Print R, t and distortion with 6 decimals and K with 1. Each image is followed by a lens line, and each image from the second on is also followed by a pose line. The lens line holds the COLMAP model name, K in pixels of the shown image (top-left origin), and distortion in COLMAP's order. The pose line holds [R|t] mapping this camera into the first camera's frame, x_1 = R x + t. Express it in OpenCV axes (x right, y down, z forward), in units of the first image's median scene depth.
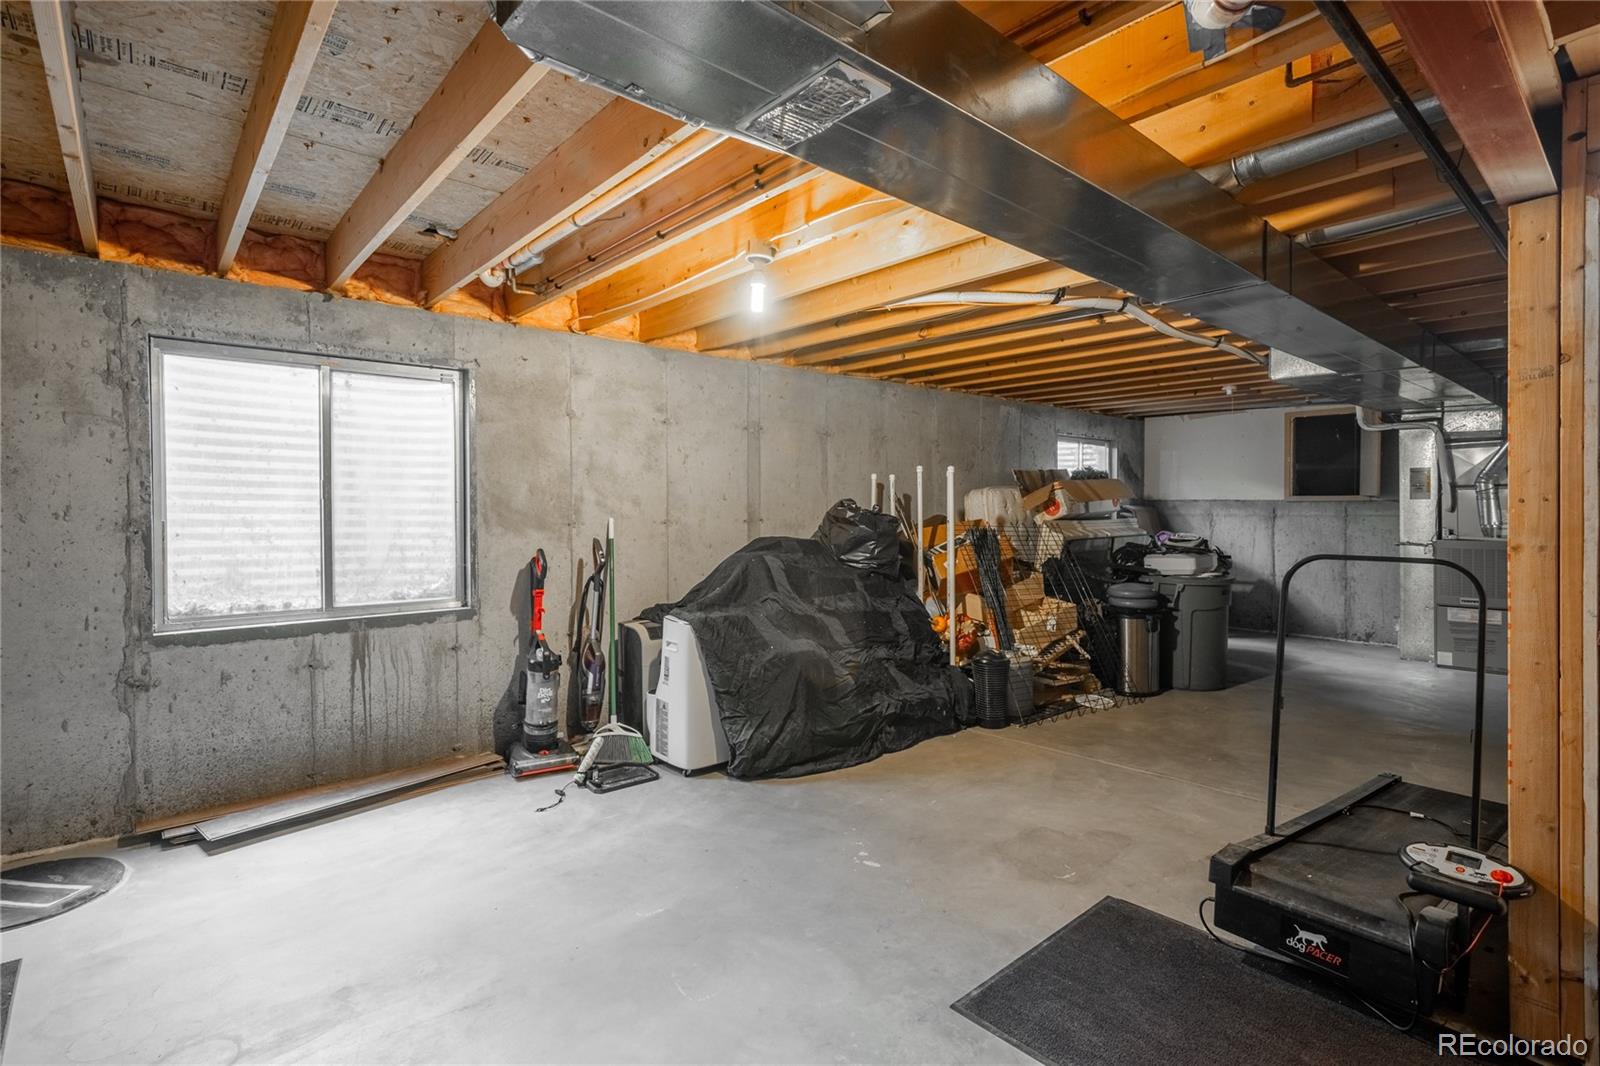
lens RADIAL K [[761.2, 0, 807.9], [0, 761.2, 523.8], [0, 0, 1]] dist [-0.012294, -0.000599]
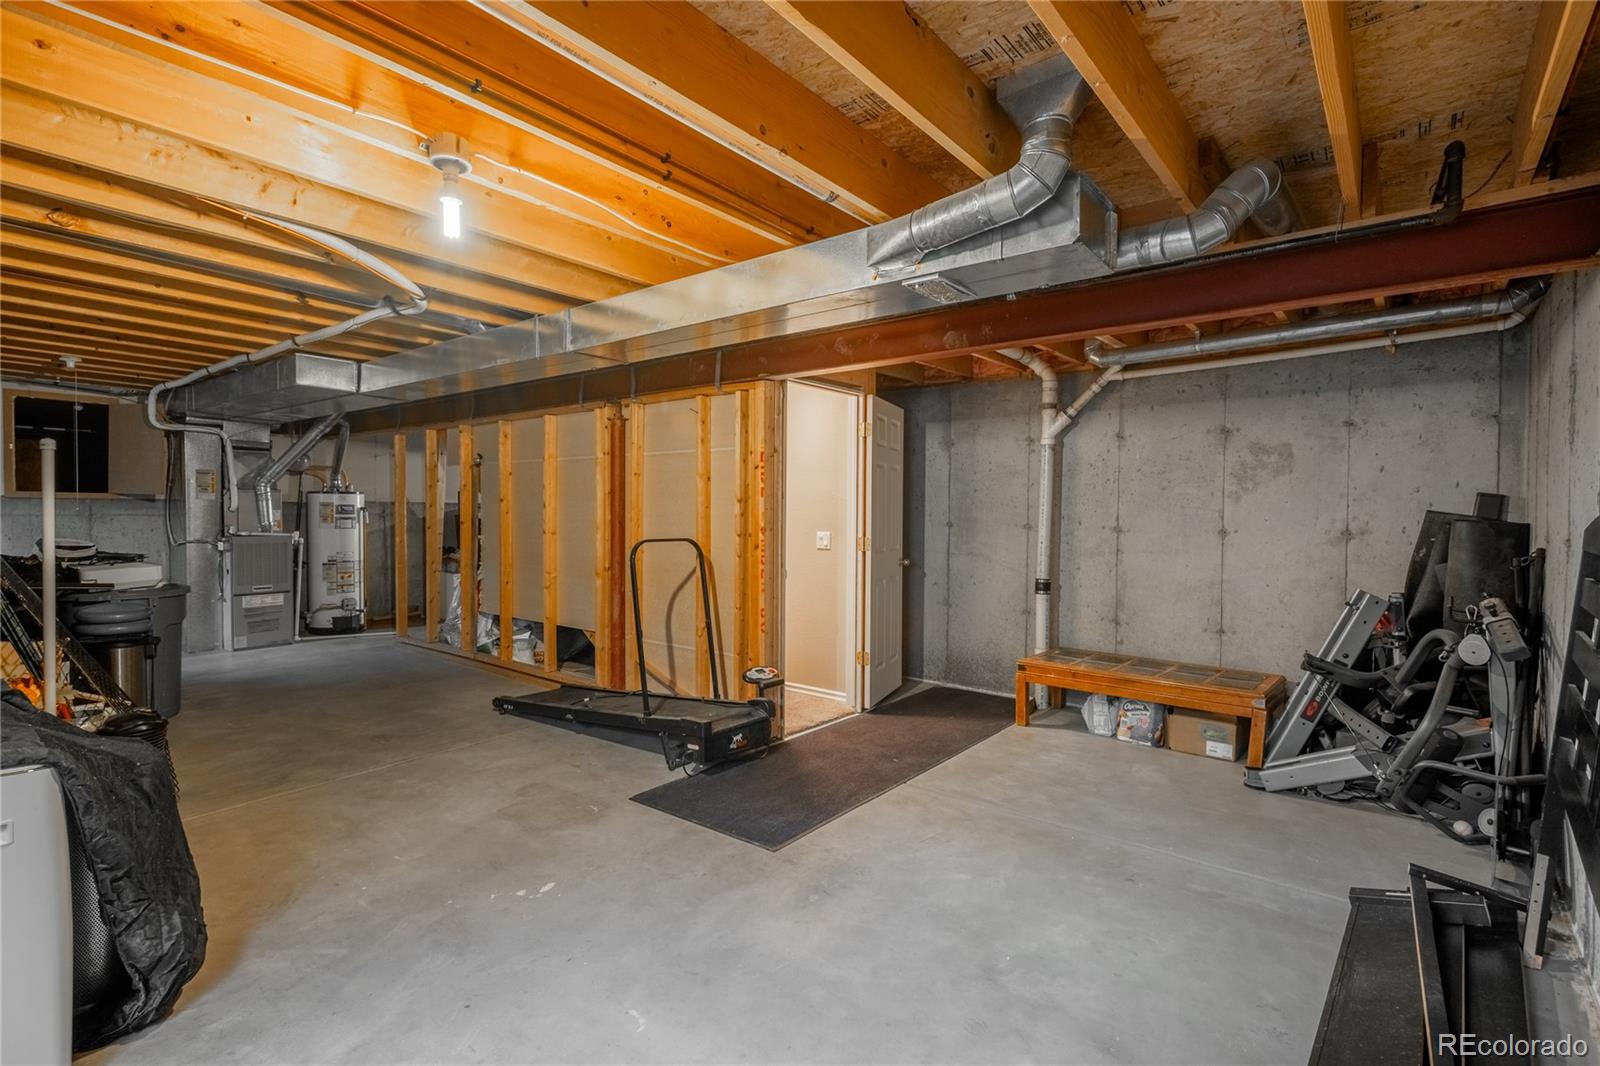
lens RADIAL K [[771.2, 0, 789.3], [0, 771.2, 536.4], [0, 0, 1]] dist [-0.001310, 0.000641]
pose [[-0.177623, -0.032714, 0.983555, -0.782534], [0.012744, 0.999287, 0.035539, -0.016207], [-0.984016, 0.018846, -0.177079, 0.754108]]
